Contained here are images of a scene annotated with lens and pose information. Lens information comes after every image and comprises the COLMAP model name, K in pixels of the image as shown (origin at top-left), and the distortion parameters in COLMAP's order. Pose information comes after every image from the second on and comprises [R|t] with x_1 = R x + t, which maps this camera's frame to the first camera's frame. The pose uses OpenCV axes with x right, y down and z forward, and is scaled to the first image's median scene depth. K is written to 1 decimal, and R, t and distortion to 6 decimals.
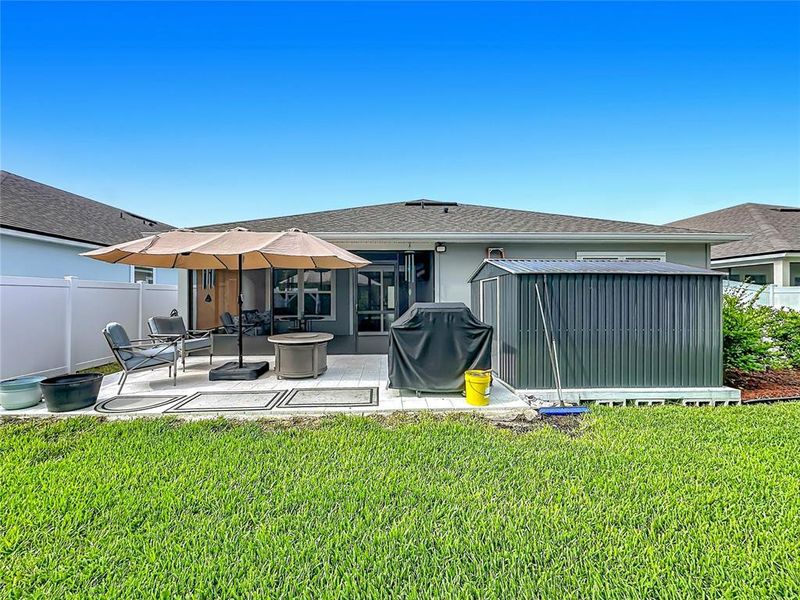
lens RADIAL K [[327.6, 0, 399.7], [0, 327.6, 301.4], [0, 0, 1]] dist [-0.001955, -0.000097]
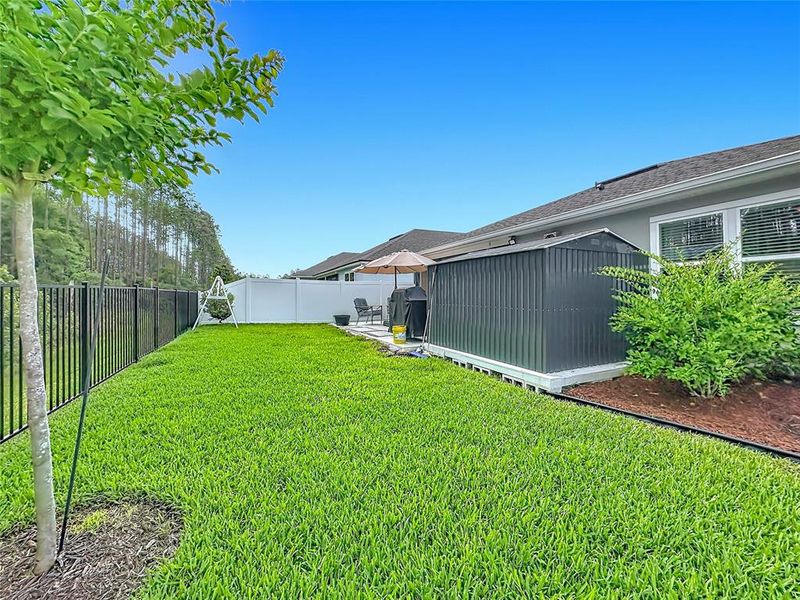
lens RADIAL K [[327.6, 0, 399.7], [0, 327.6, 301.4], [0, 0, 1]] dist [-0.001955, -0.000097]
pose [[0.374314, 0.006245, -0.927281, 1.707387], [-0.010416, 0.999943, 0.002530, 0.069859], [0.927243, 0.008711, 0.374358, 0.307760]]
